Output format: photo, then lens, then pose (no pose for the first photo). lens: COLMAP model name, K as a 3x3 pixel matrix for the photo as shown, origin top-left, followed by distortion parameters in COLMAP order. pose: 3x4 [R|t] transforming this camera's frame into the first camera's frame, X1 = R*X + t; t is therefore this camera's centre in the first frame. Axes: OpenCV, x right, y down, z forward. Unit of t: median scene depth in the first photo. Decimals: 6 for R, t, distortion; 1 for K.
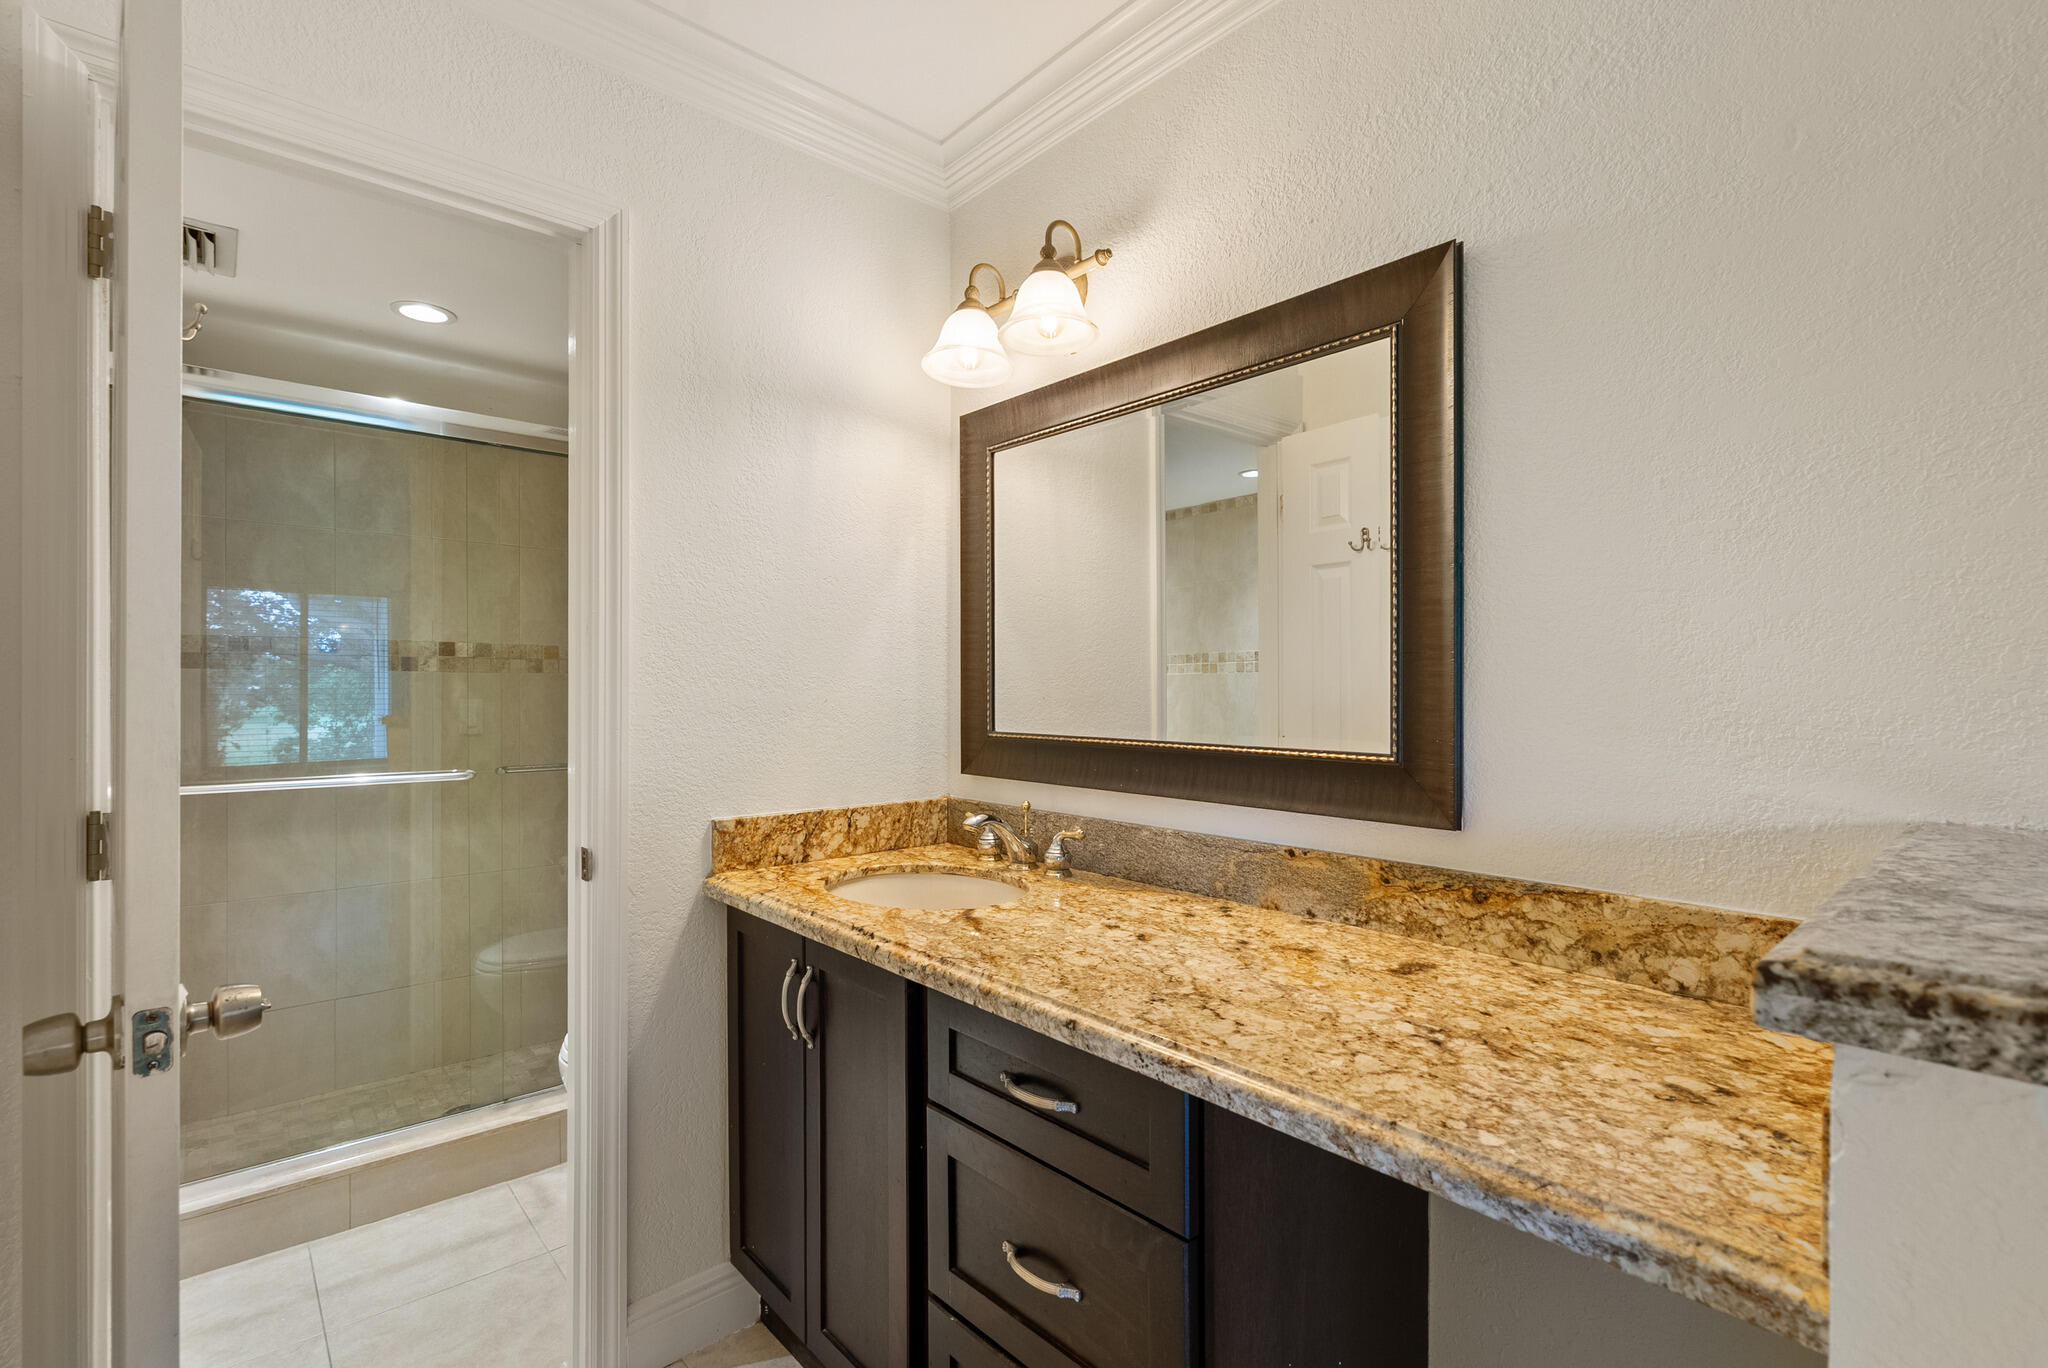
lens RADIAL K [[936.8, 0, 1030.6], [0, 936.8, 688.0], [0, 0, 1]] dist [-0.007501, 0.000554]
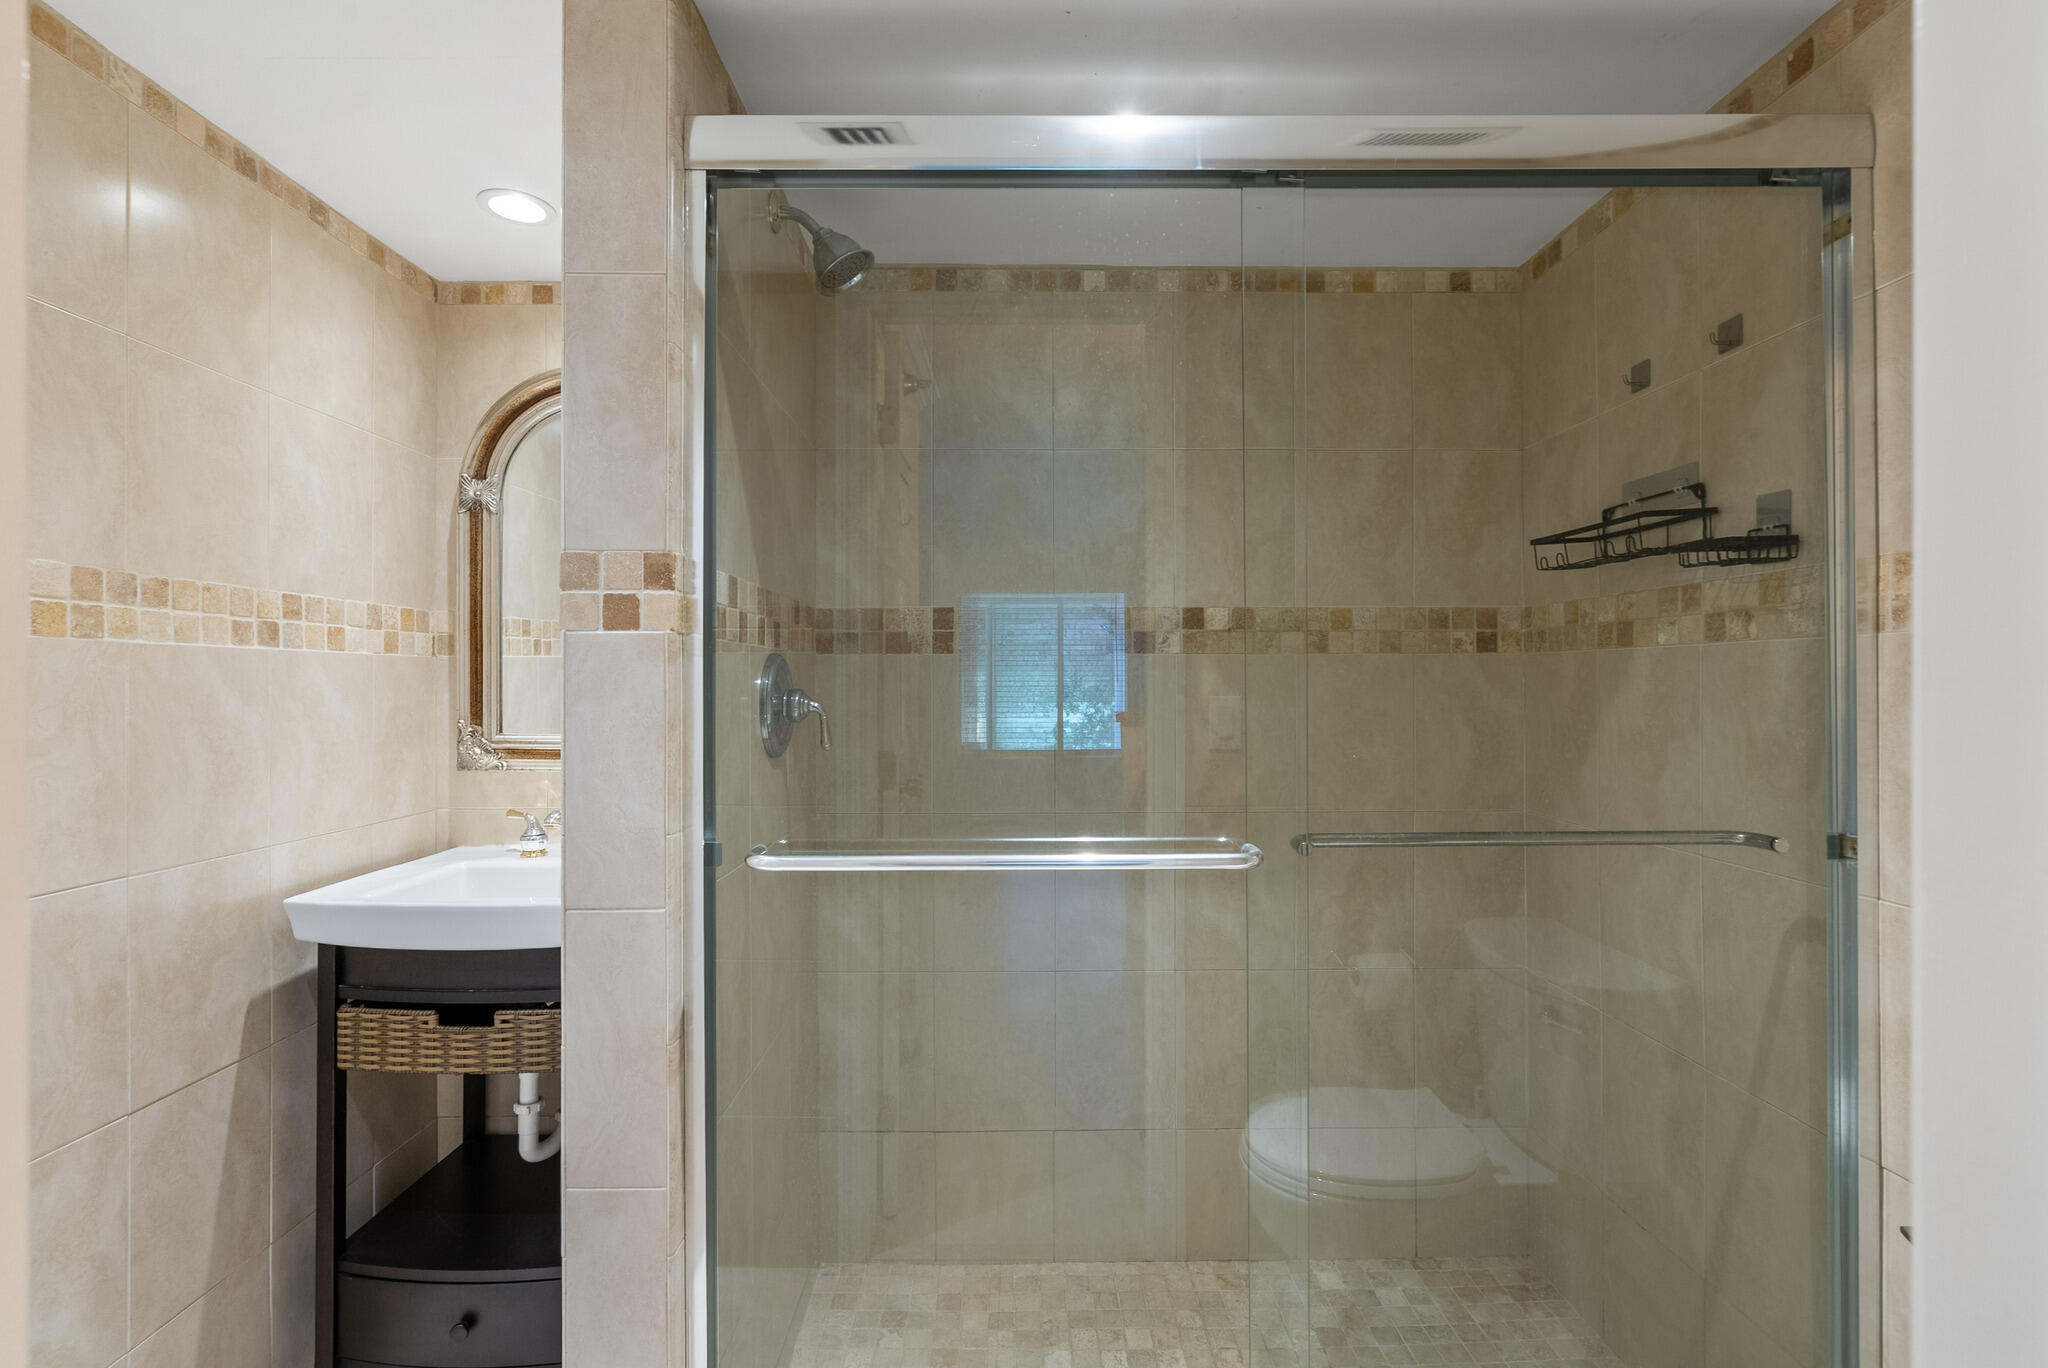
lens RADIAL K [[936.8, 0, 1030.6], [0, 936.8, 688.0], [0, 0, 1]] dist [-0.007501, 0.000554]
pose [[0.757644, 0.006396, -0.652637, -0.285311], [0.002474, 0.999917, 0.012671, -0.001829], [0.652663, -0.011215, 0.757565, 0.432462]]
